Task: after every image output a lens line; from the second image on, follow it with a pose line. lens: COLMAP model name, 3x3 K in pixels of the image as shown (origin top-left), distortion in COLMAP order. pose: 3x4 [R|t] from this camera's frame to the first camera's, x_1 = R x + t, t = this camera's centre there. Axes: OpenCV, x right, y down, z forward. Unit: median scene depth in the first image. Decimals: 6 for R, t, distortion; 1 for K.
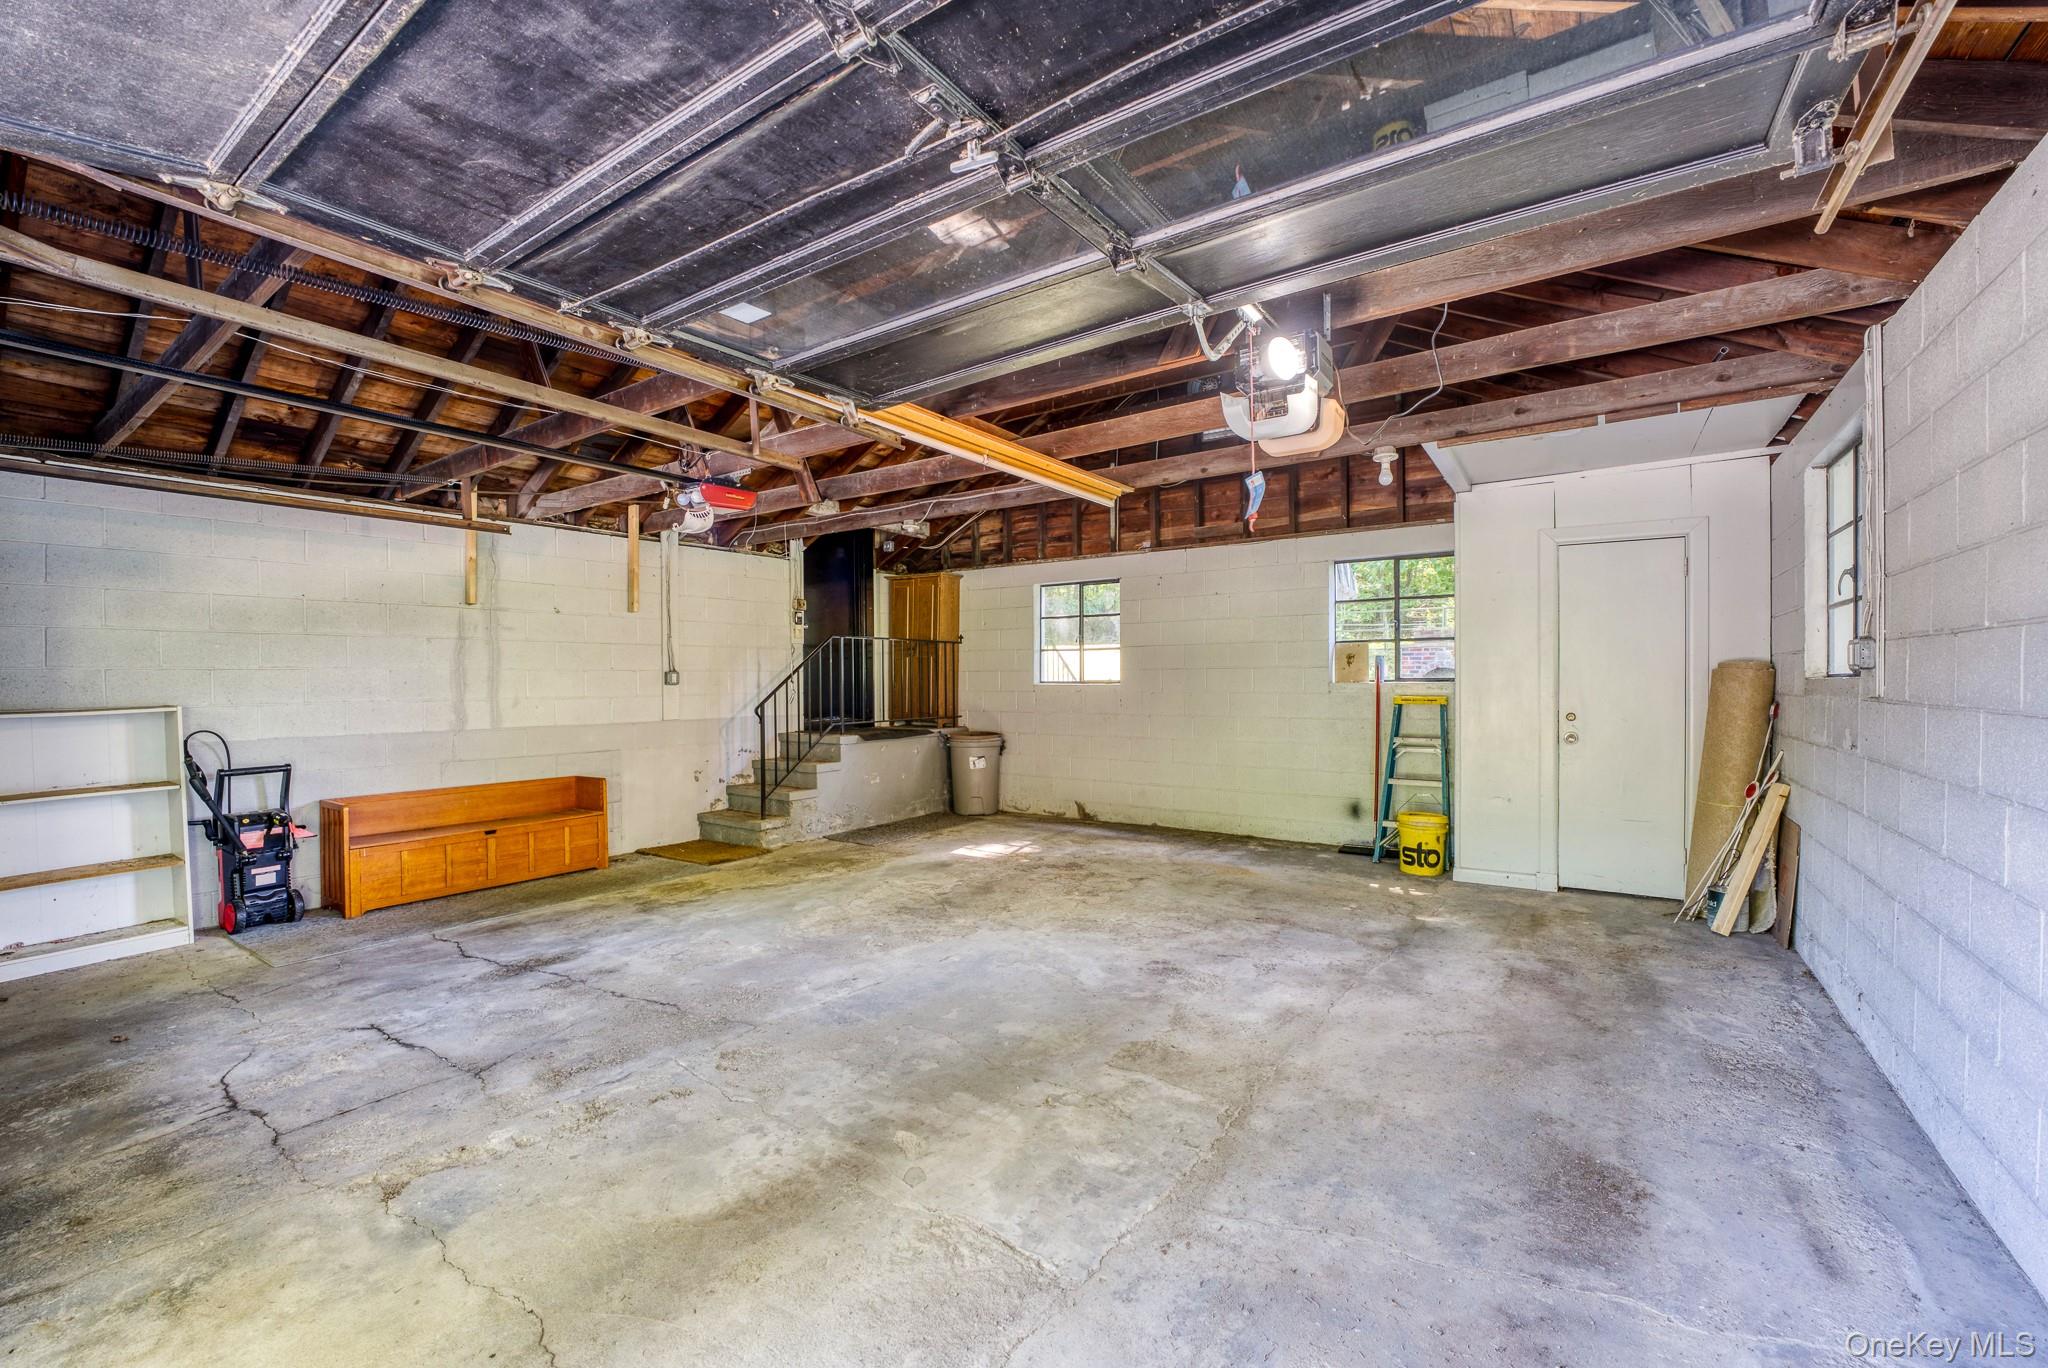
lens RADIAL K [[838.7, 0, 1026.8], [0, 838.7, 684.5], [0, 0, 1]] dist [-0.015762, 0.000048]
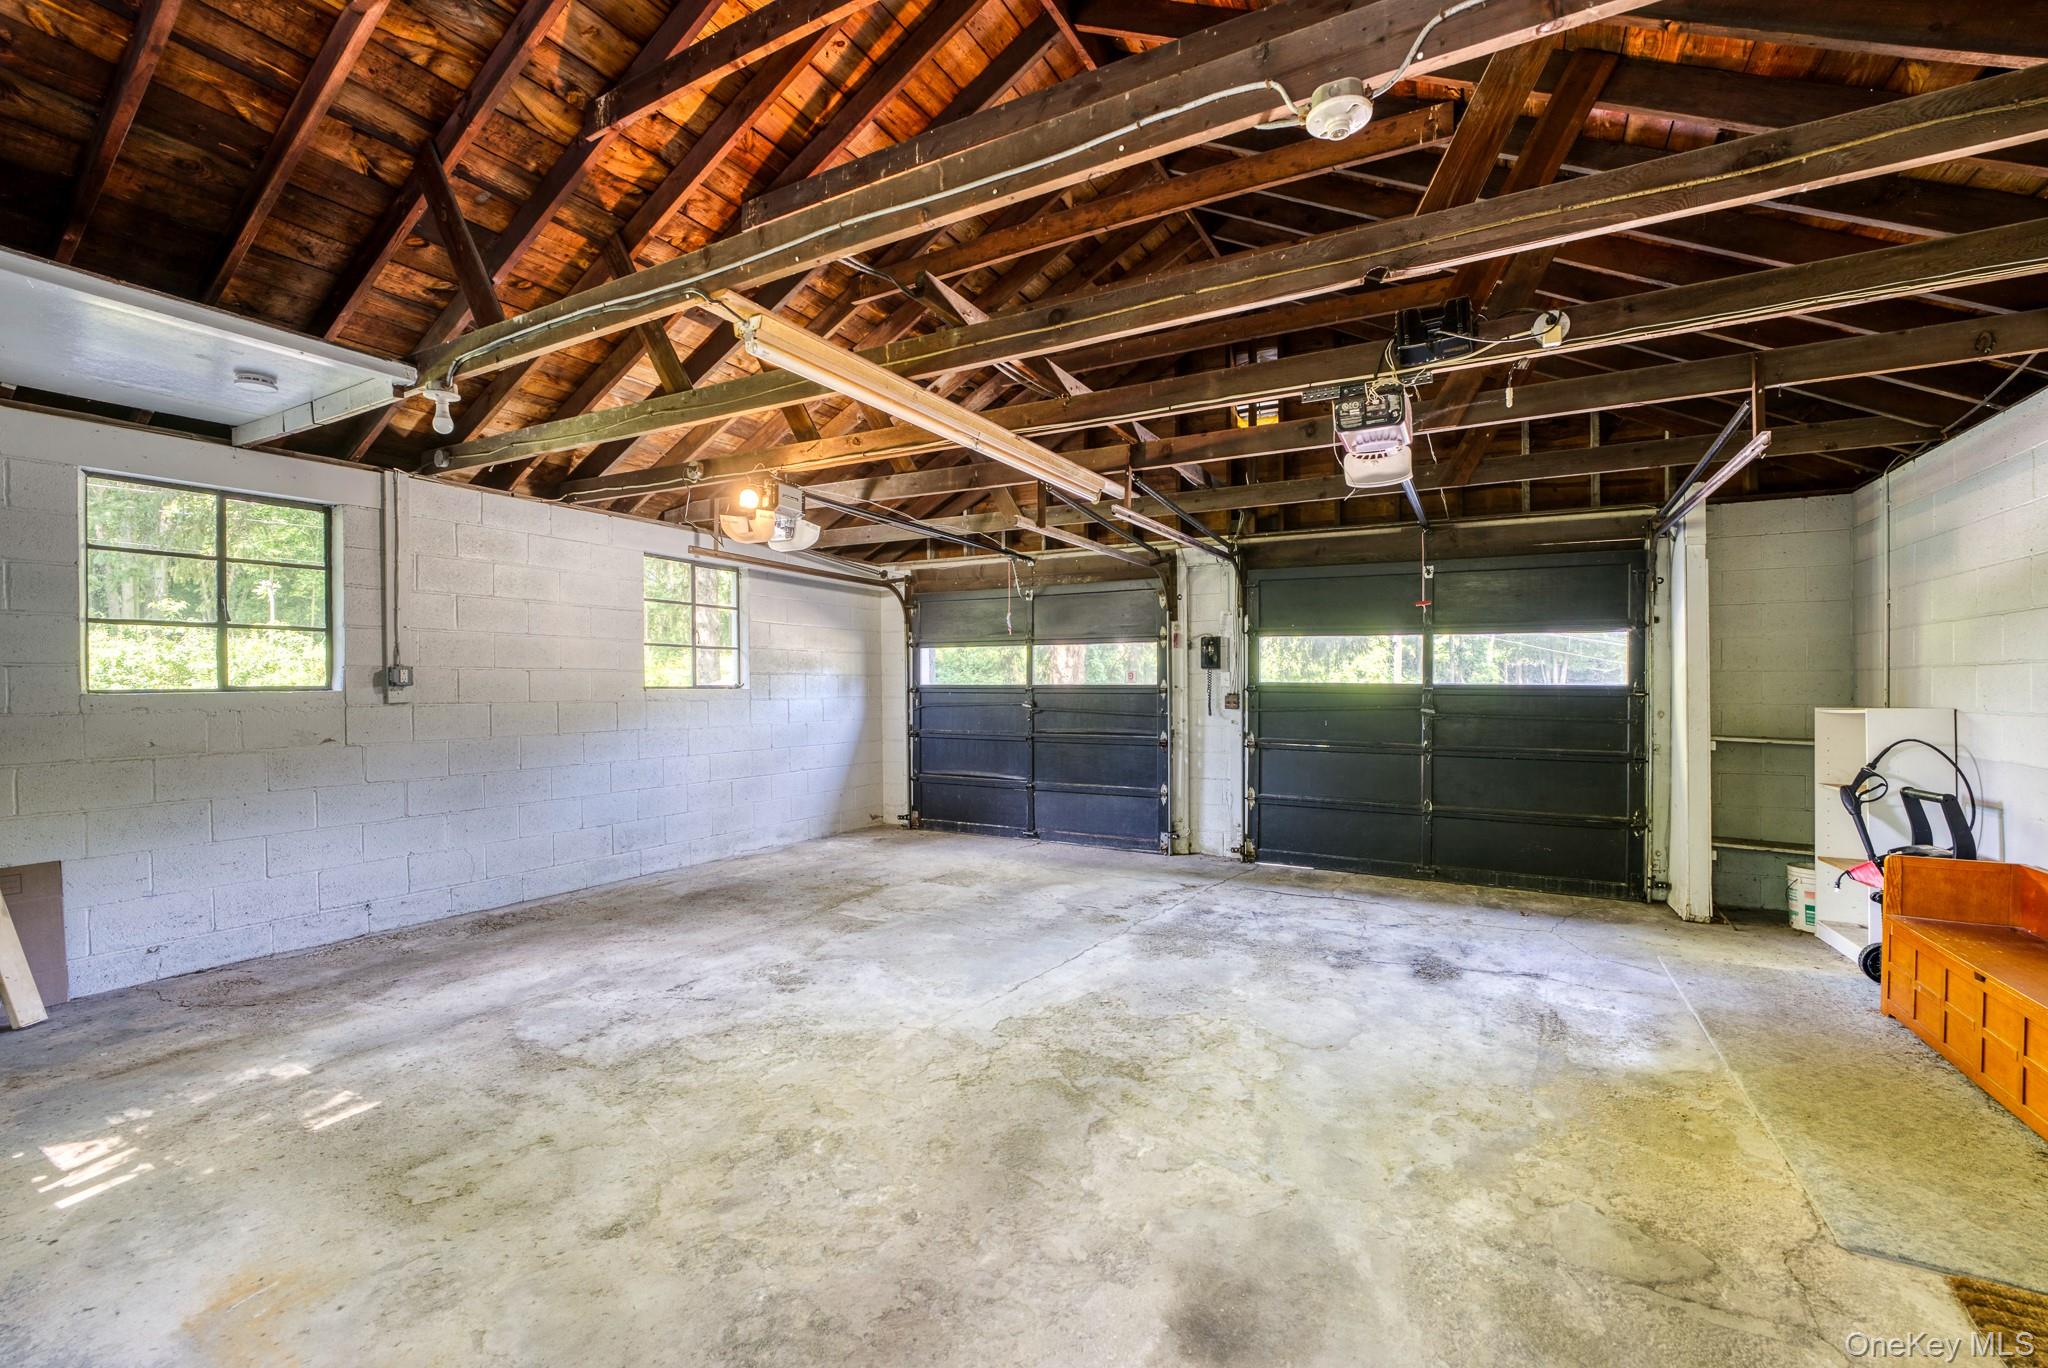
lens RADIAL K [[838.7, 0, 1022.1], [0, 838.7, 688.1], [0, 0, 1]] dist [-0.015762, 0.000048]
pose [[-0.995704, 0.010729, -0.091972, -0.018538], [0.009591, 0.999872, 0.012813, -0.015240], [0.092098, 0.011875, -0.995679, 1.847780]]
